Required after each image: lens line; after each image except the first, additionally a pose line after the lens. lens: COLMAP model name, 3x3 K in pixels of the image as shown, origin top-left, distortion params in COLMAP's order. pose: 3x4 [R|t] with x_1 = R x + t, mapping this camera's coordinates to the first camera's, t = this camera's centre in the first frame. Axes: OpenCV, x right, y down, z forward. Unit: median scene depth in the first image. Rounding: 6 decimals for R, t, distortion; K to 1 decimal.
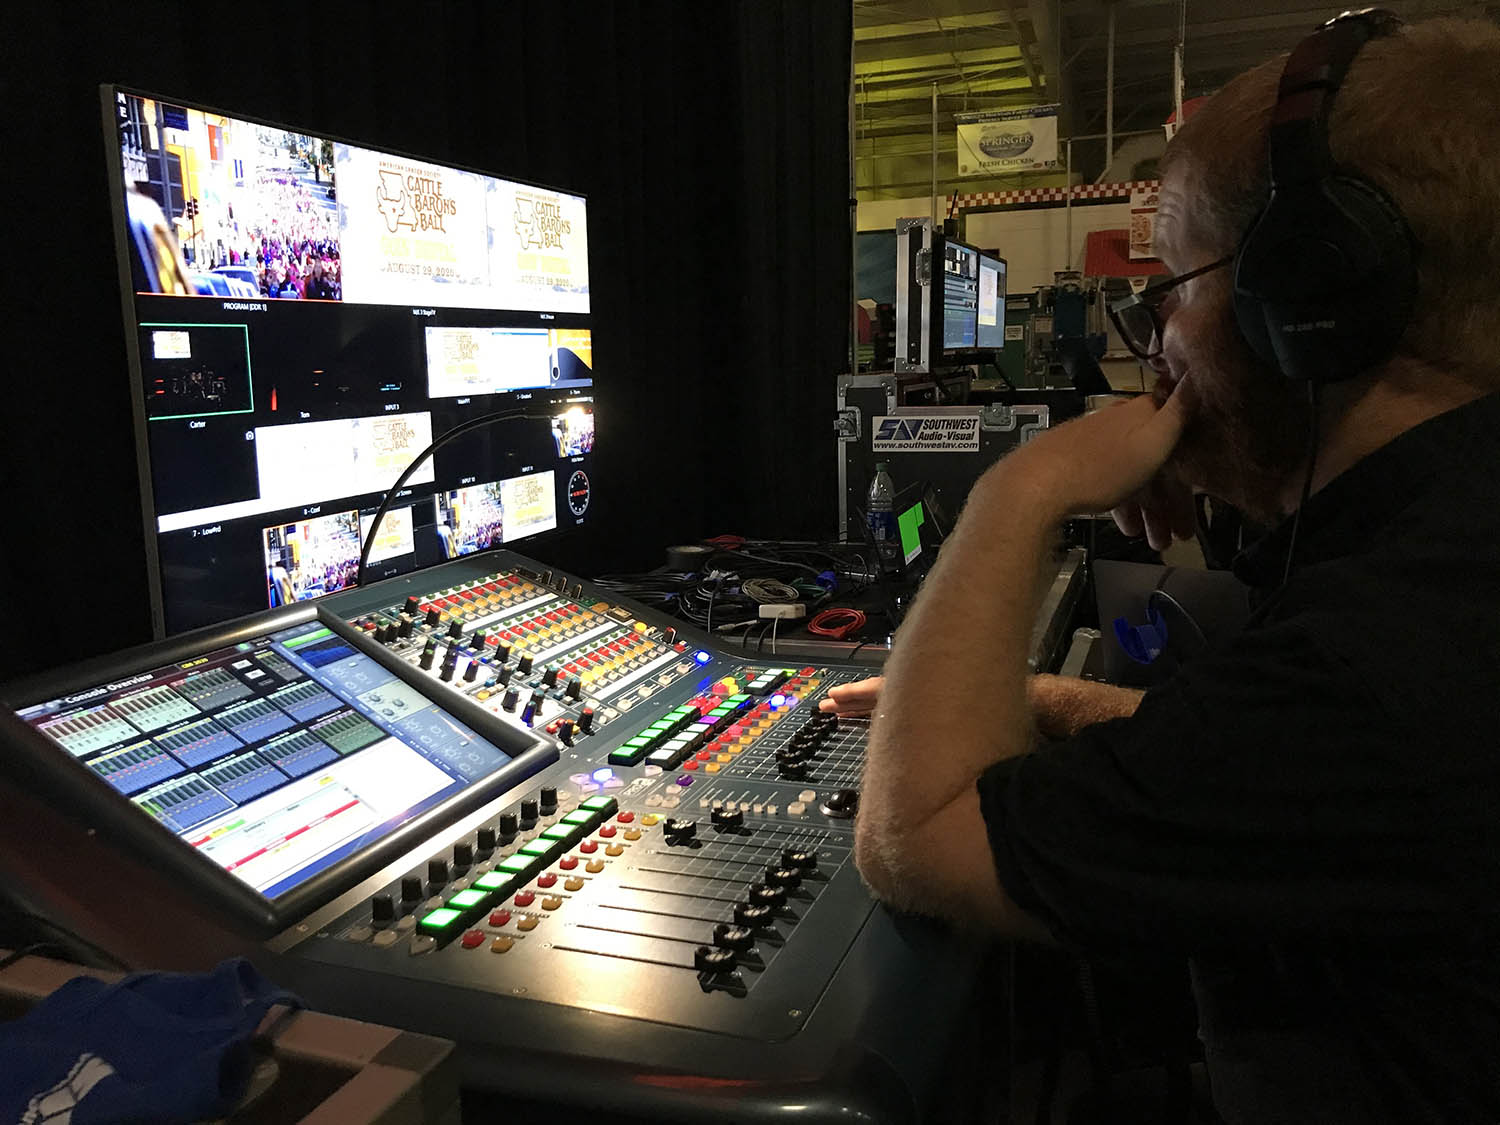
lens RADIAL K [[1229.0, 0, 753.5], [0, 1229.0, 568.0], [0, 0, 1]] dist [0.018424, 0.000433]
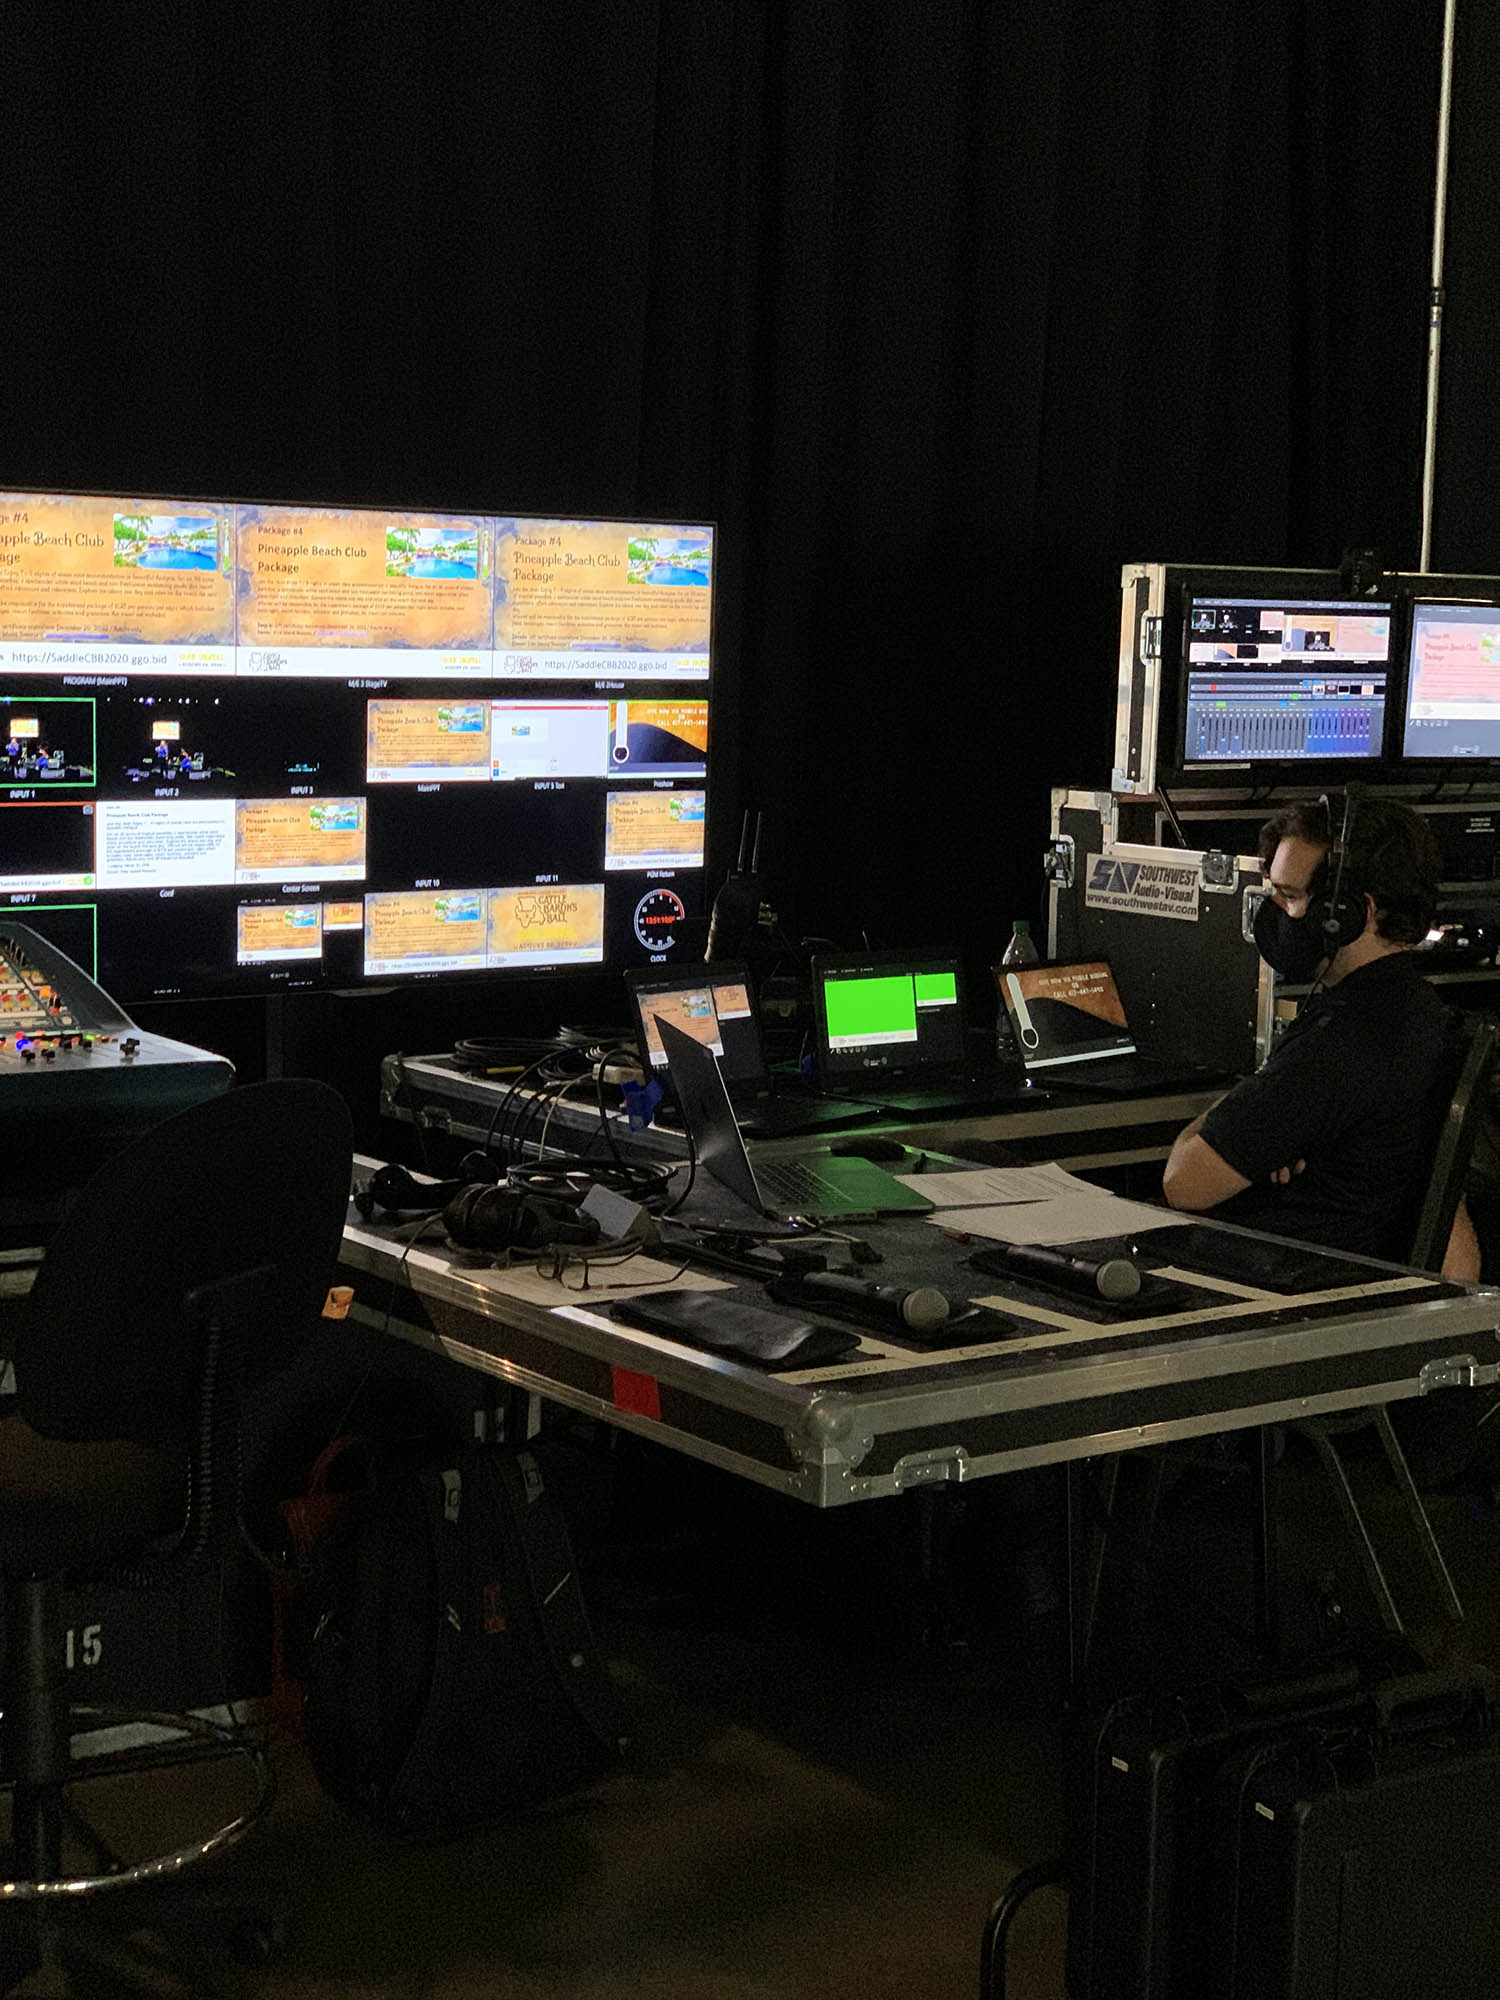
lens RADIAL K [[3044.8, 0, 749.0], [0, 3044.8, 997.9], [0, 0, 1]] dist [-0.003804, 0.000000]
pose [[0.820462, 0.114648, -0.560088, 0.936727], [-0.141145, 0.989980, -0.004115, -0.015004], [0.554004, 0.082430, 0.828423, -0.480776]]
